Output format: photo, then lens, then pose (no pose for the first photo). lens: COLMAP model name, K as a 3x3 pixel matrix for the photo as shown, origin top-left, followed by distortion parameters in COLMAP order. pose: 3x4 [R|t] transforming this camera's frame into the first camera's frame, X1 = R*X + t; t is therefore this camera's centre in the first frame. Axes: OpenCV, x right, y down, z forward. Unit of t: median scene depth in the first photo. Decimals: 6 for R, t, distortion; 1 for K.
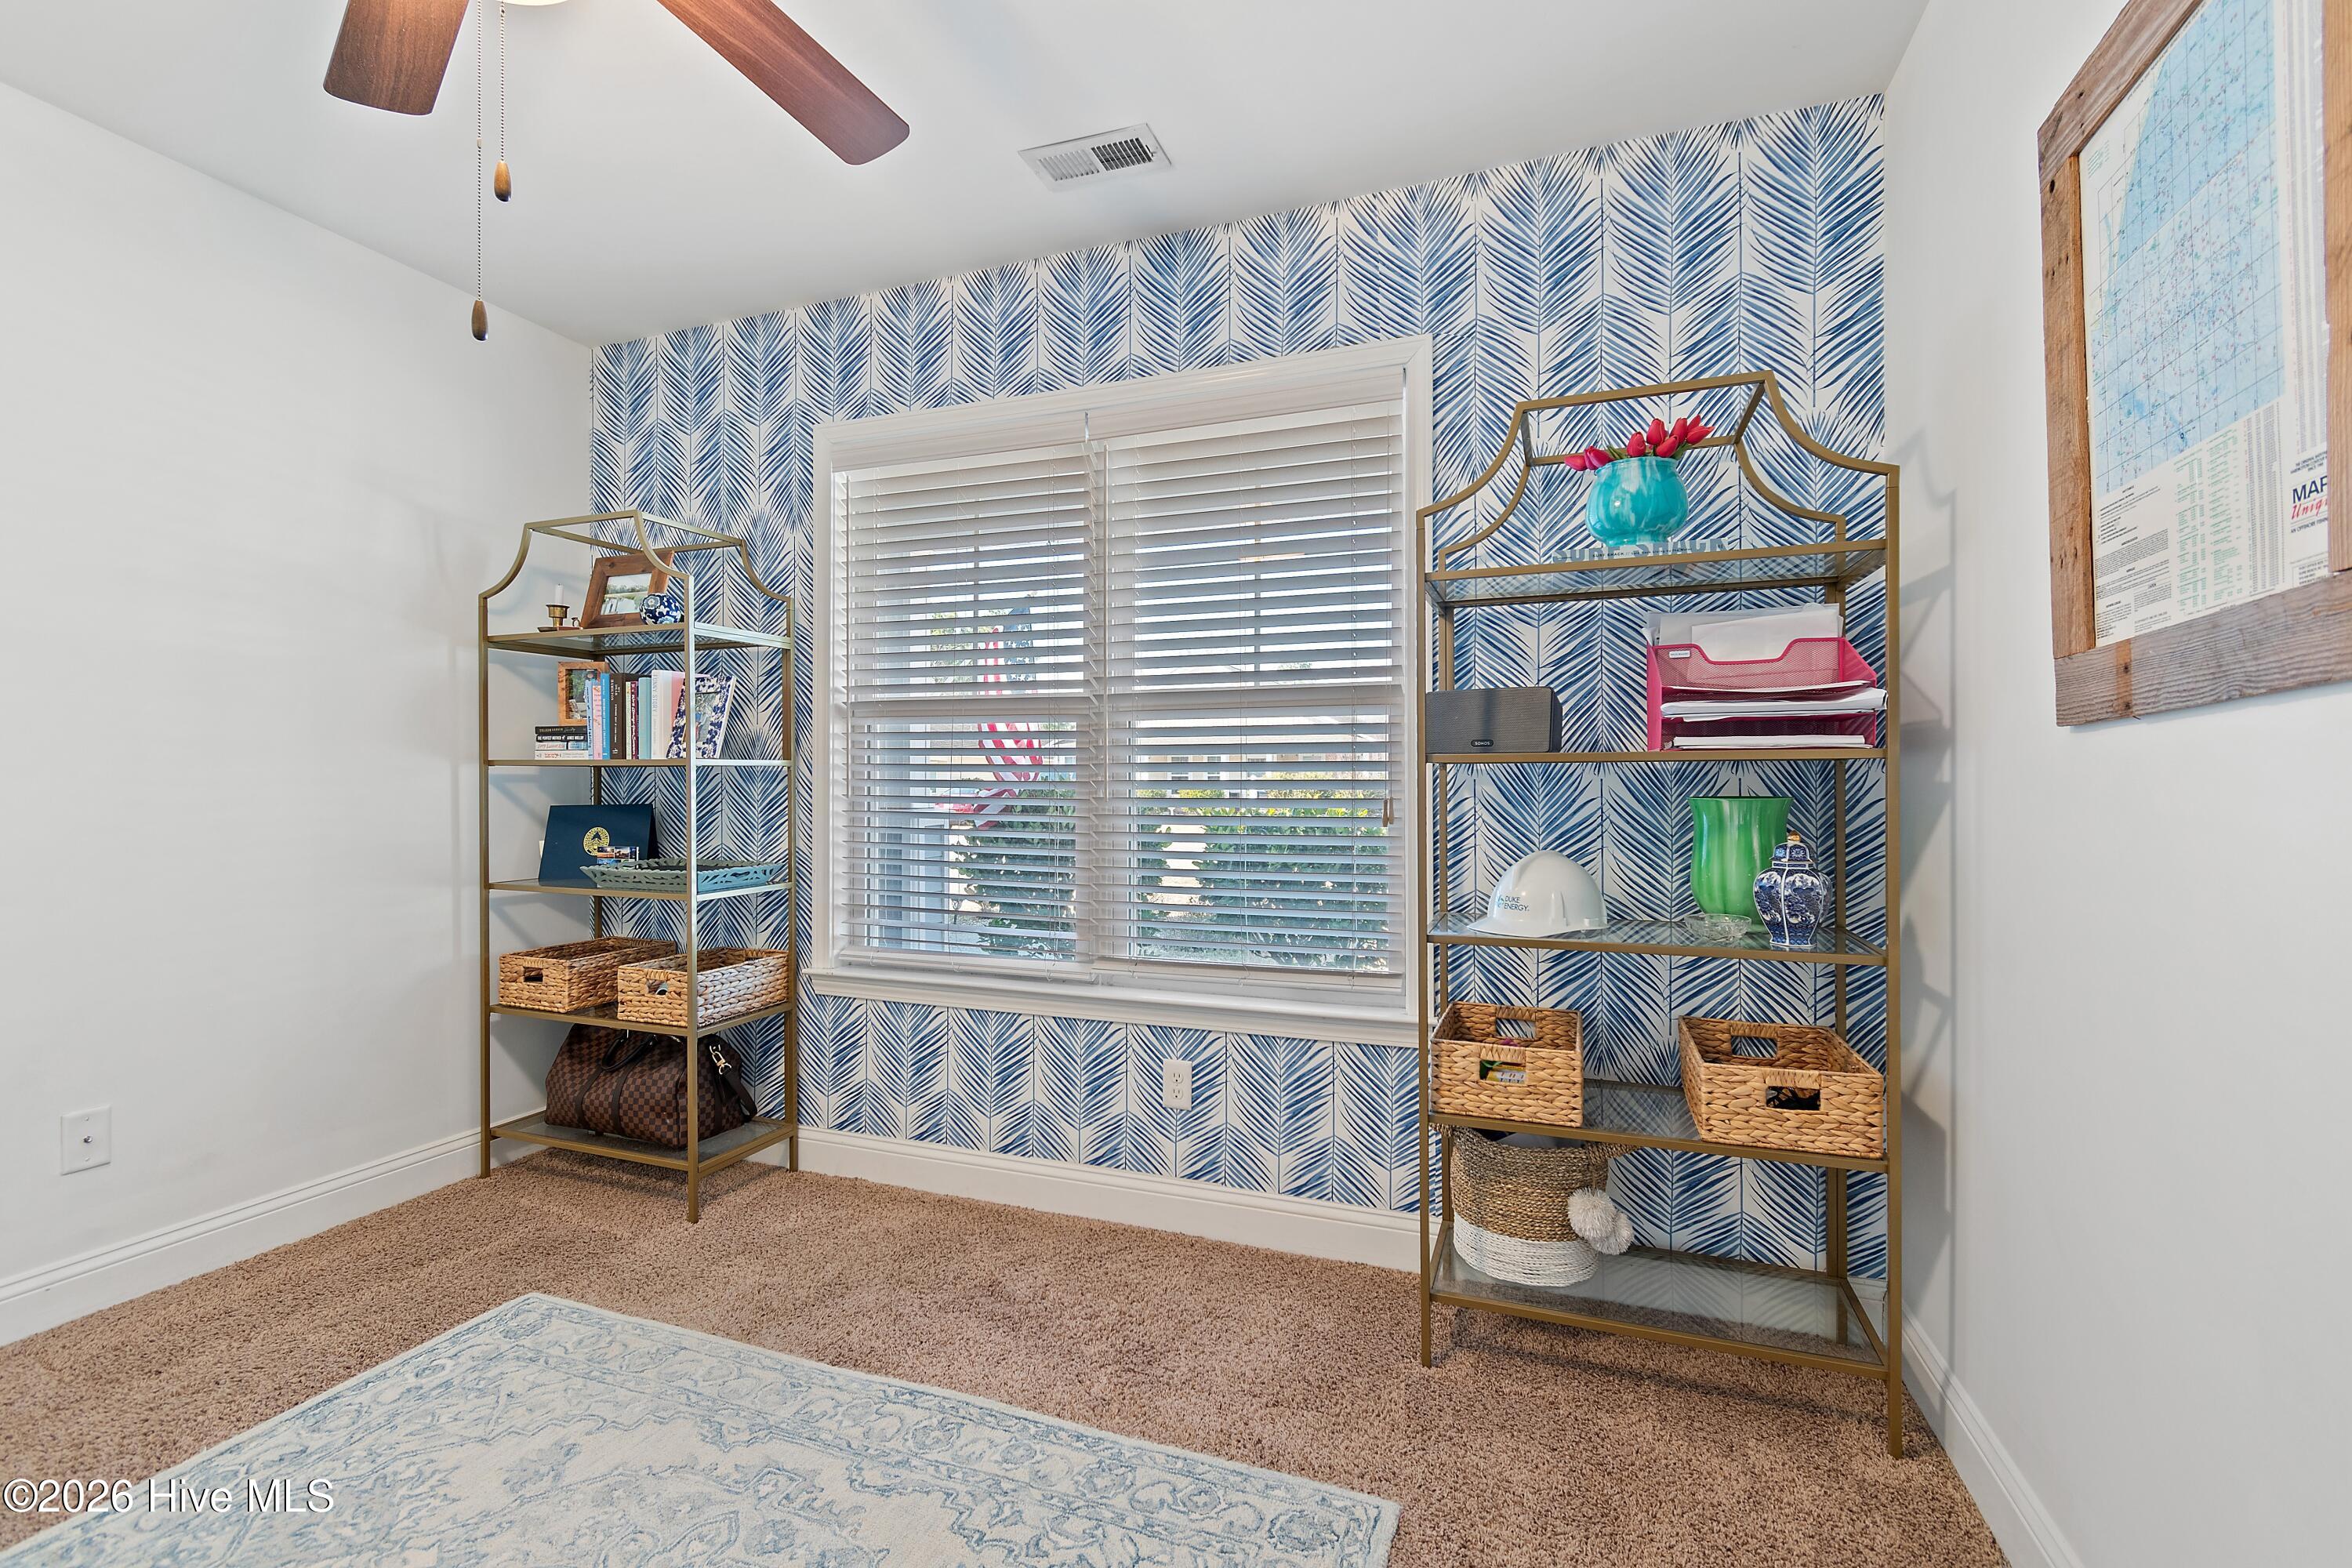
lens RADIAL K [[1035.6, 0, 1173.2], [0, 1035.6, 785.5], [0, 0, 1]] dist [0.003370, -0.001678]
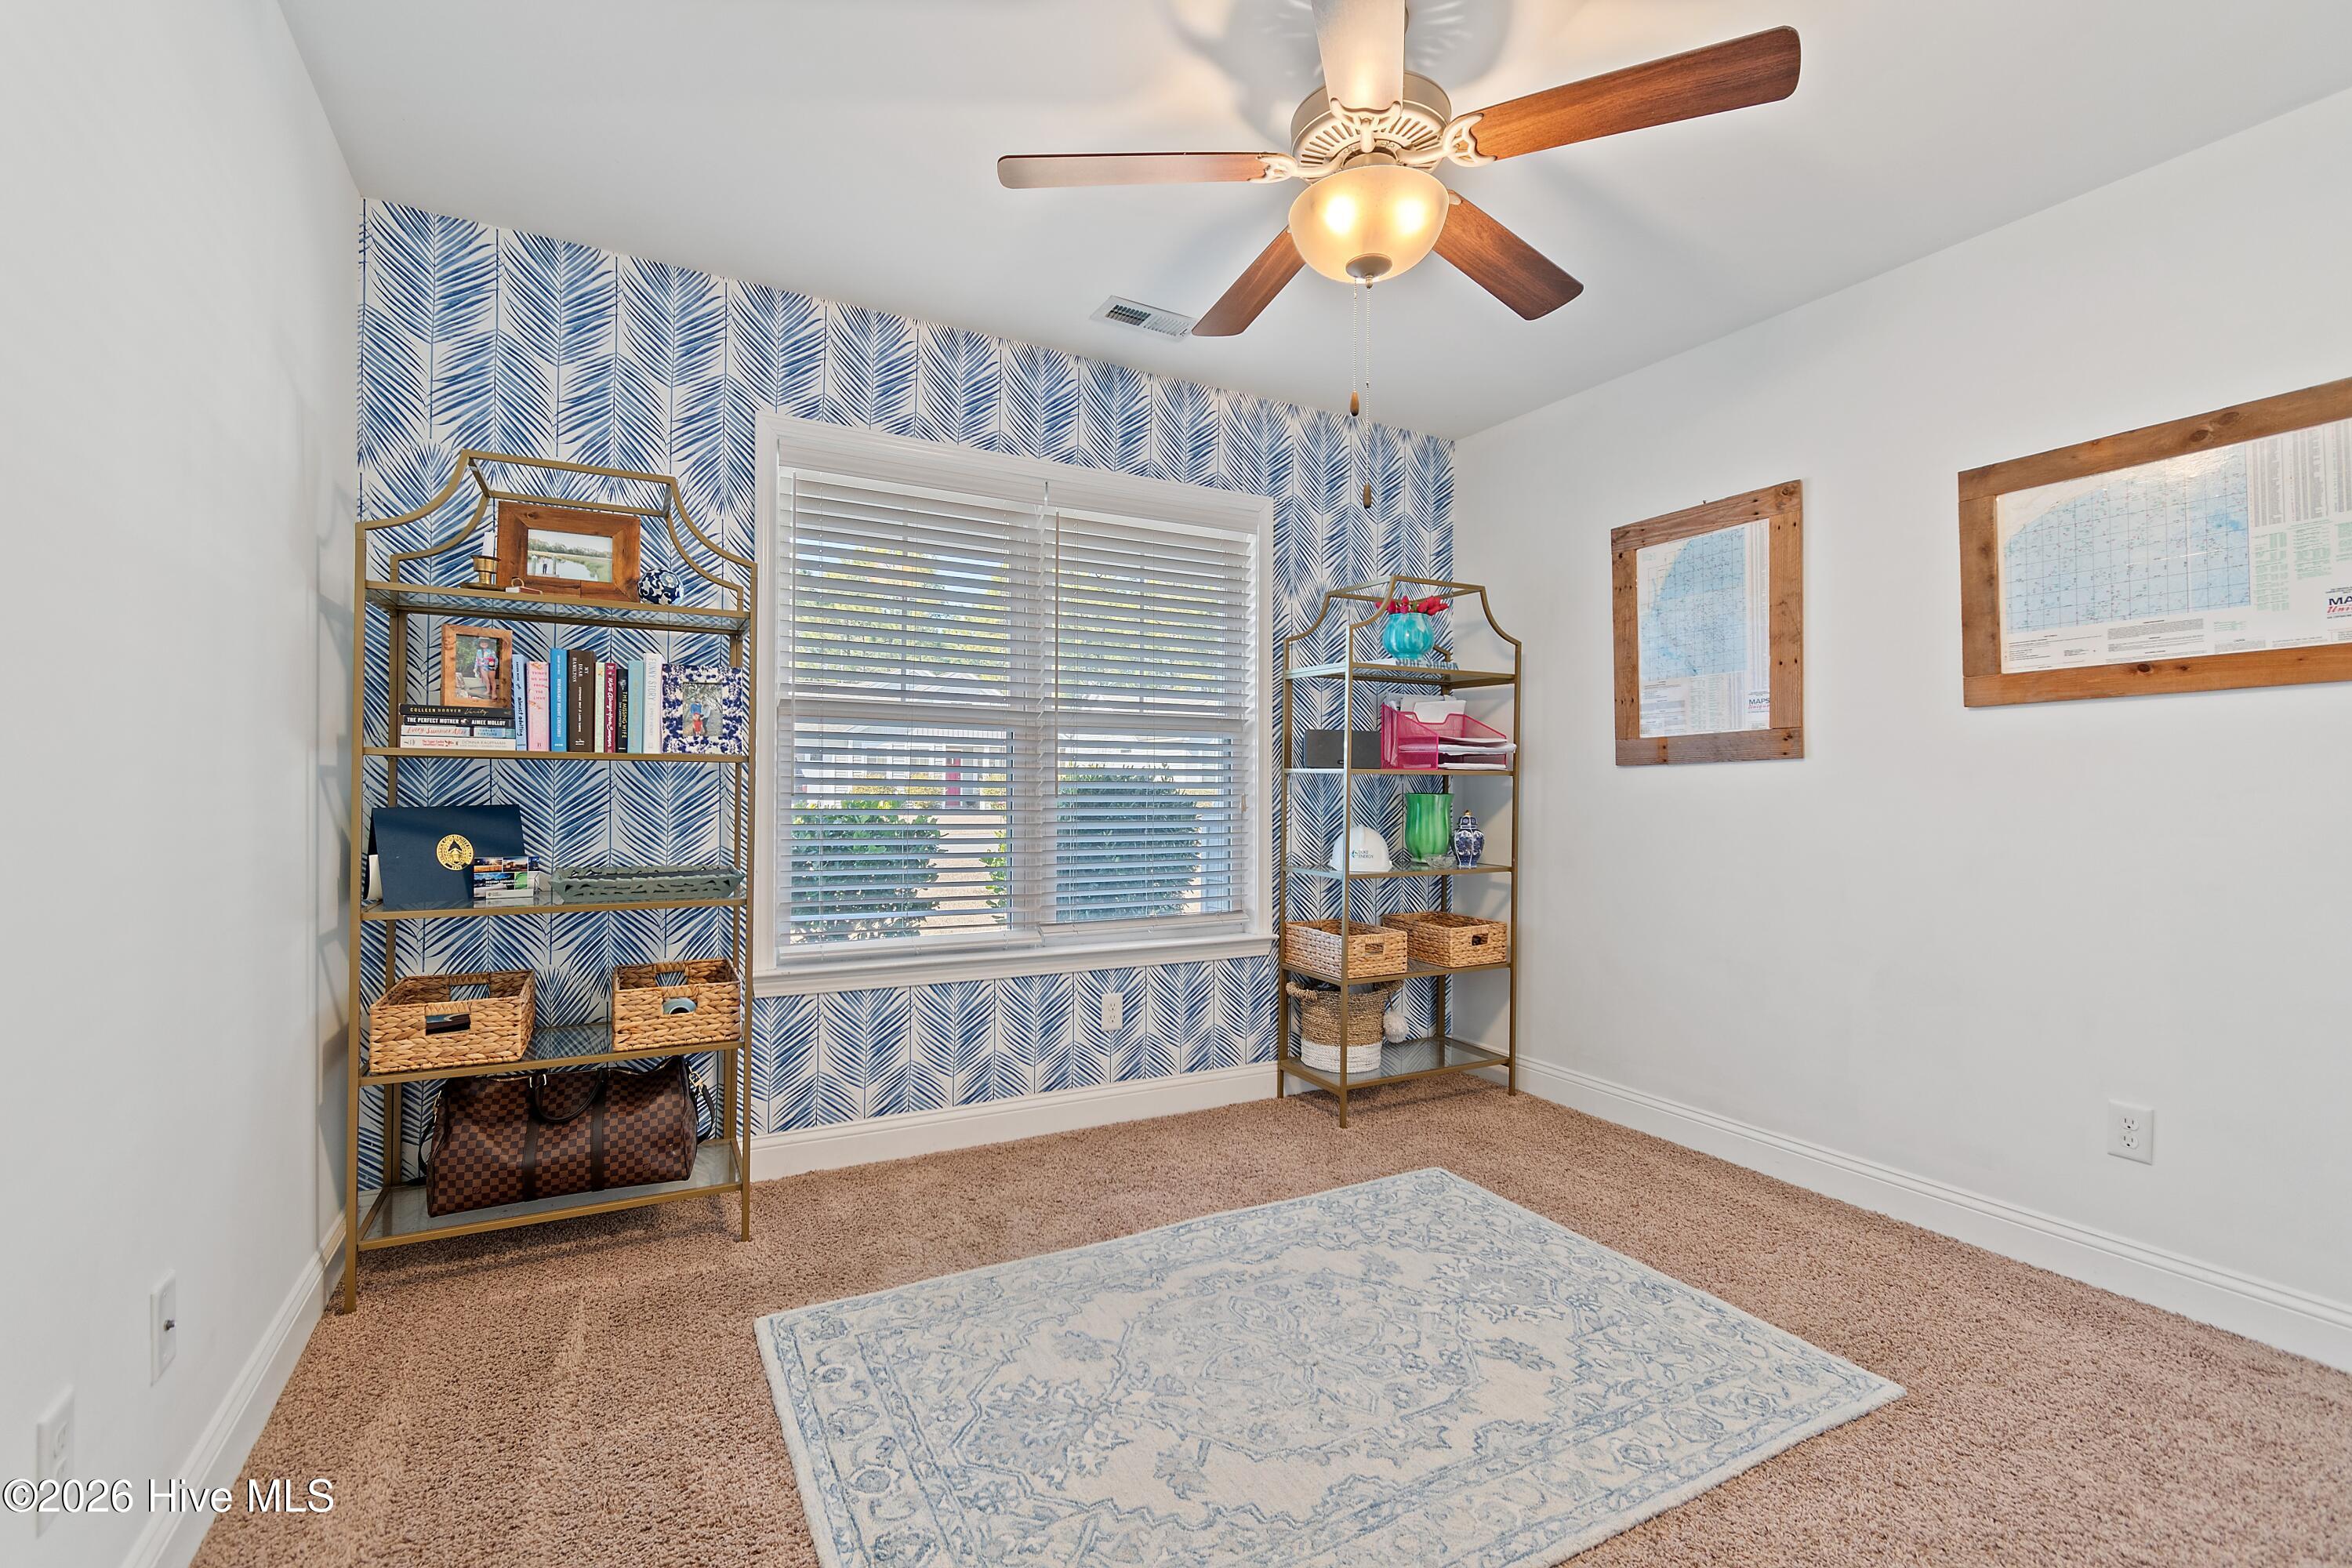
lens RADIAL K [[1035.6, 0, 1173.2], [0, 1035.6, 785.5], [0, 0, 1]] dist [0.003370, -0.001678]
pose [[0.651235, 0.003322, 0.758869, -0.956115], [-0.006505, 0.999978, 0.001205, -0.001846], [-0.758848, -0.005721, 0.651242, 0.084918]]
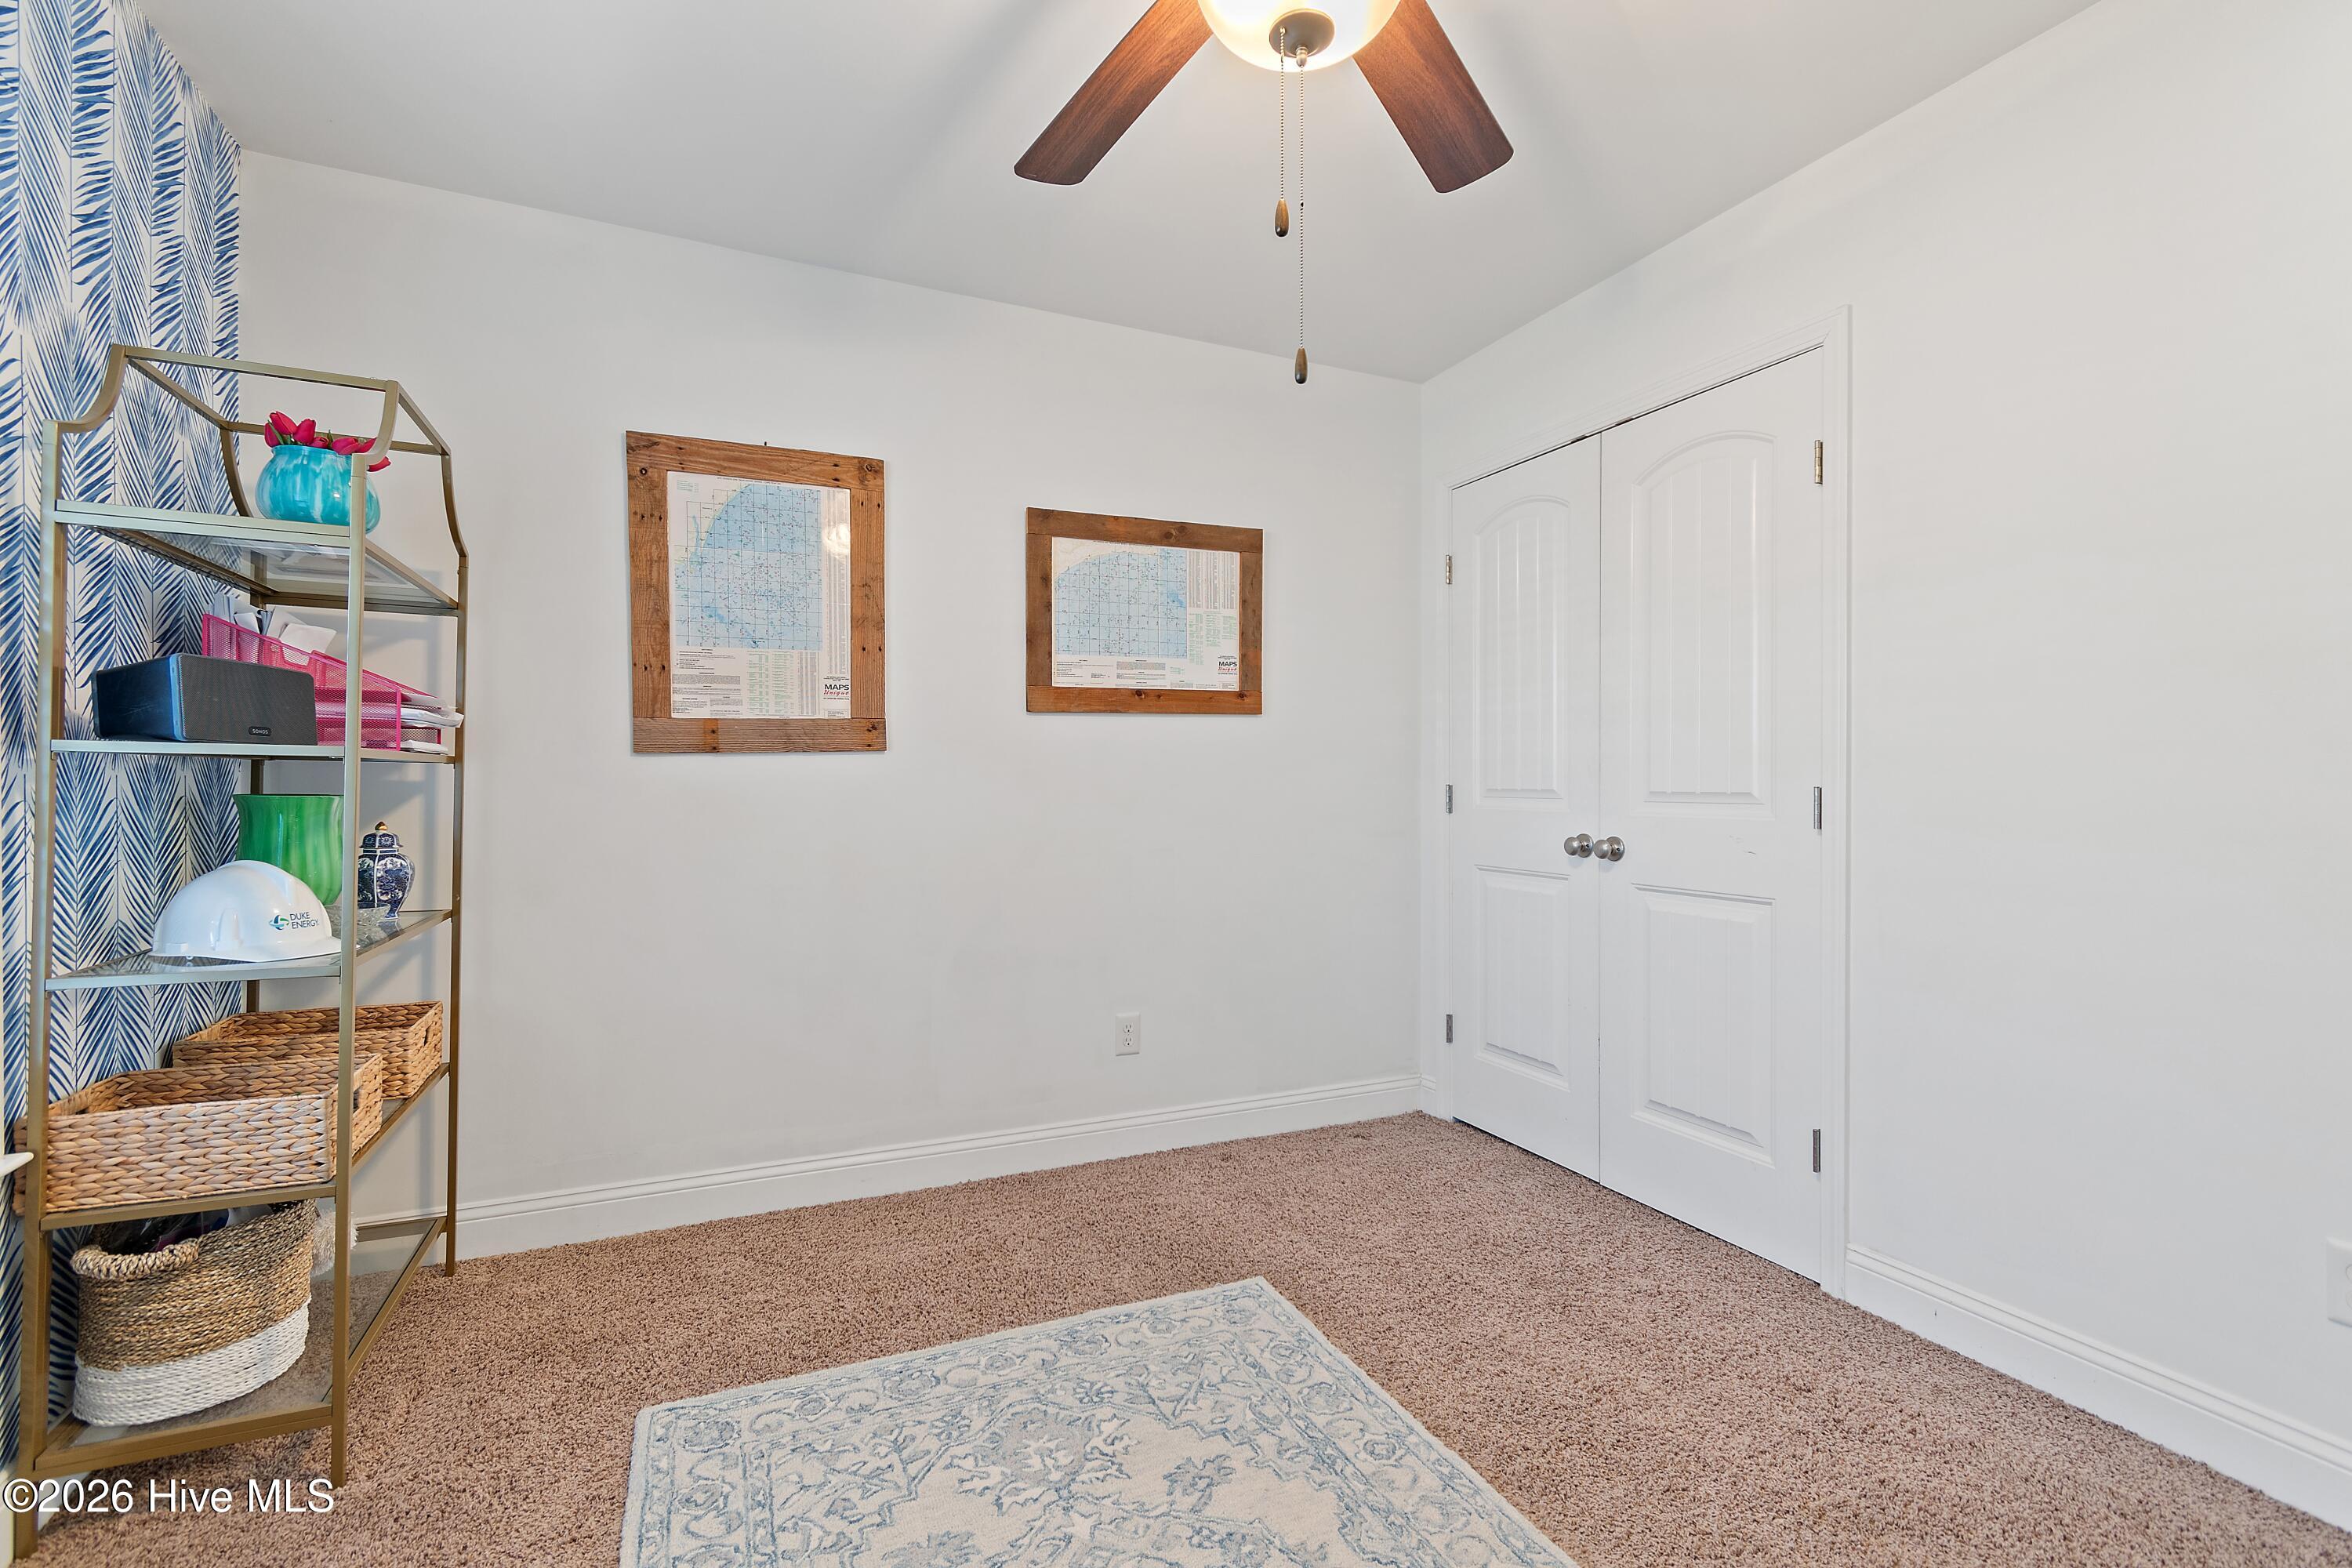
lens RADIAL K [[1031.3, 0, 1169.3], [0, 1031.3, 784.0], [0, 0, 1]] dist [0.005136, -0.000465]
pose [[-0.702375, -0.001432, 0.711805, -0.627383], [-0.001953, 0.999998, 0.000085, -0.000779], [-0.711804, -0.001331, -0.702377, 0.864768]]
